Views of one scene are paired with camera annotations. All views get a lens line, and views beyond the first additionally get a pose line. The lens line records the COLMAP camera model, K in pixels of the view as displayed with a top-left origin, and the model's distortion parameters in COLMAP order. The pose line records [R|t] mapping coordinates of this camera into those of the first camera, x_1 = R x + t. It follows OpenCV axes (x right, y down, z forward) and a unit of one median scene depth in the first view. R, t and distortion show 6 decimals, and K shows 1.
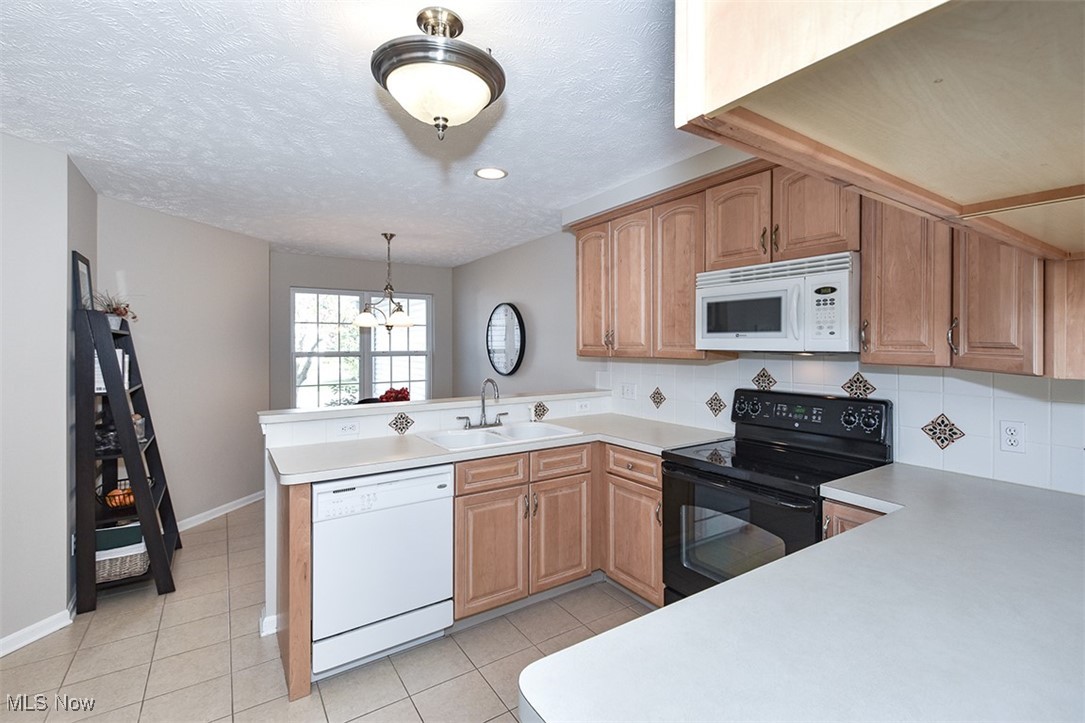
lens RADIAL K [[478.2, 0, 556.8], [0, 478.2, 340.6], [0, 0, 1]] dist [0.020963, -0.008159]
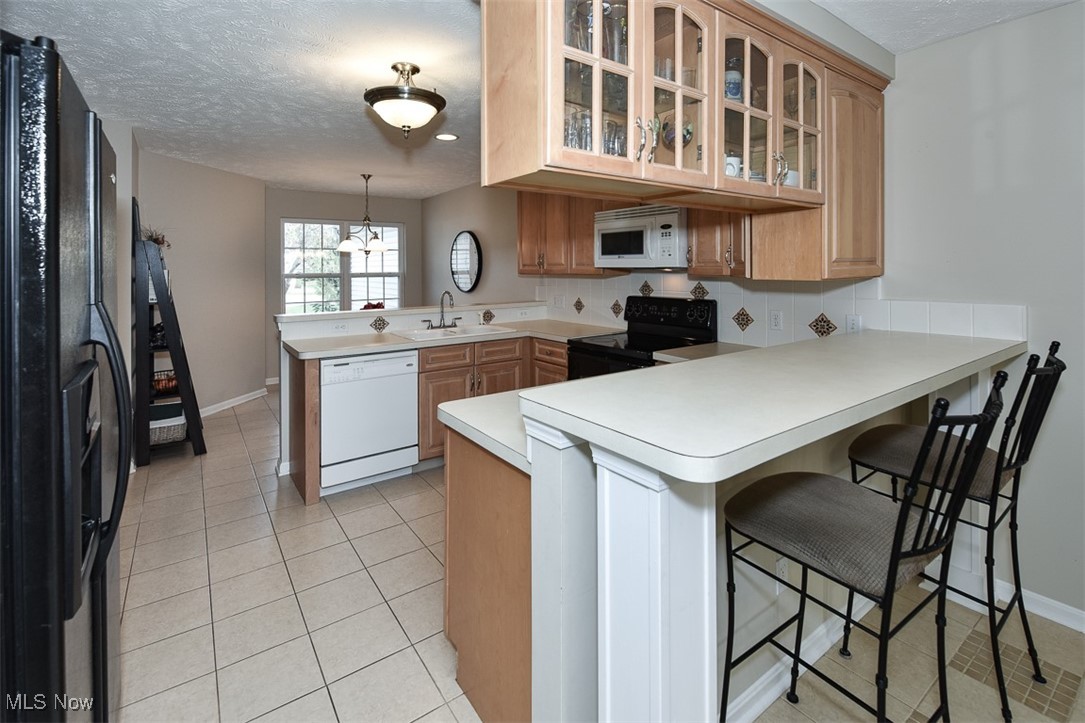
lens RADIAL K [[478.2, 0, 542.5], [0, 478.2, 260.1], [0, 0, 1]] dist [0.020963, -0.008159]
pose [[0.999660, -0.005743, 0.025445, 0.101014], [0.005952, 0.999949, -0.008140, 0.007929], [-0.025397, 0.008289, 0.999643, -0.364579]]
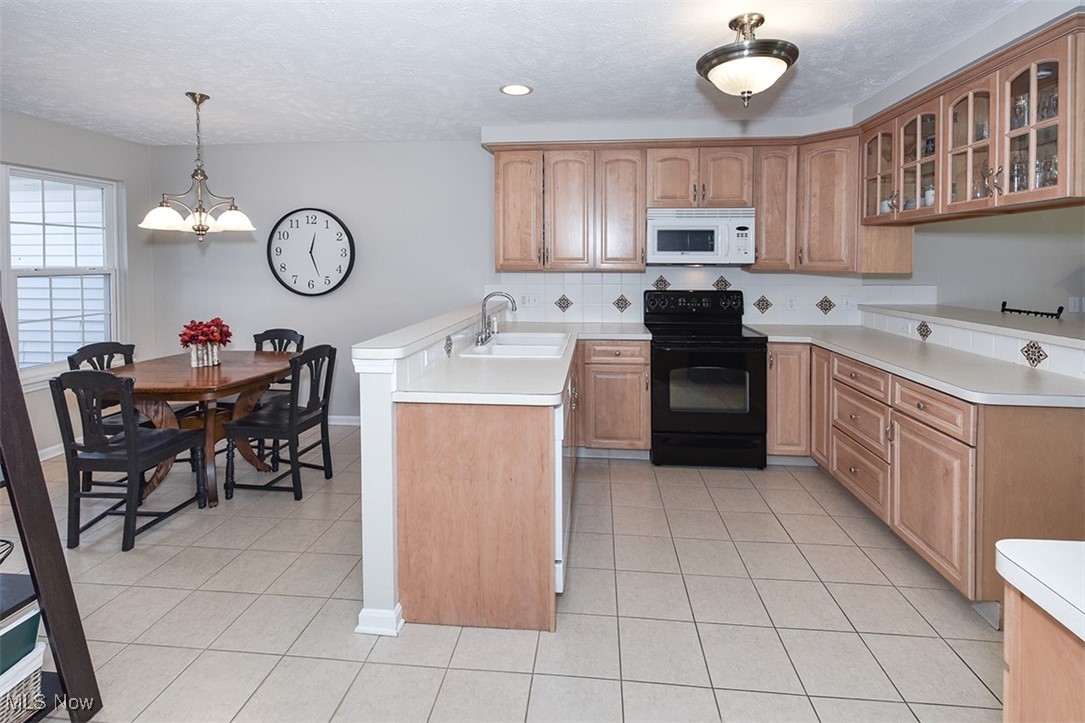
lens RADIAL K [[489.3, 0, 551.2], [0, 489.3, 263.6], [0, 0, 1]] dist [0.007966, -0.001600]
pose [[0.644800, 0.000391, 0.764352, -0.947704], [-0.008466, 0.999942, 0.006631, 0.013034], [-0.764305, -0.010747, 0.644766, 0.285213]]
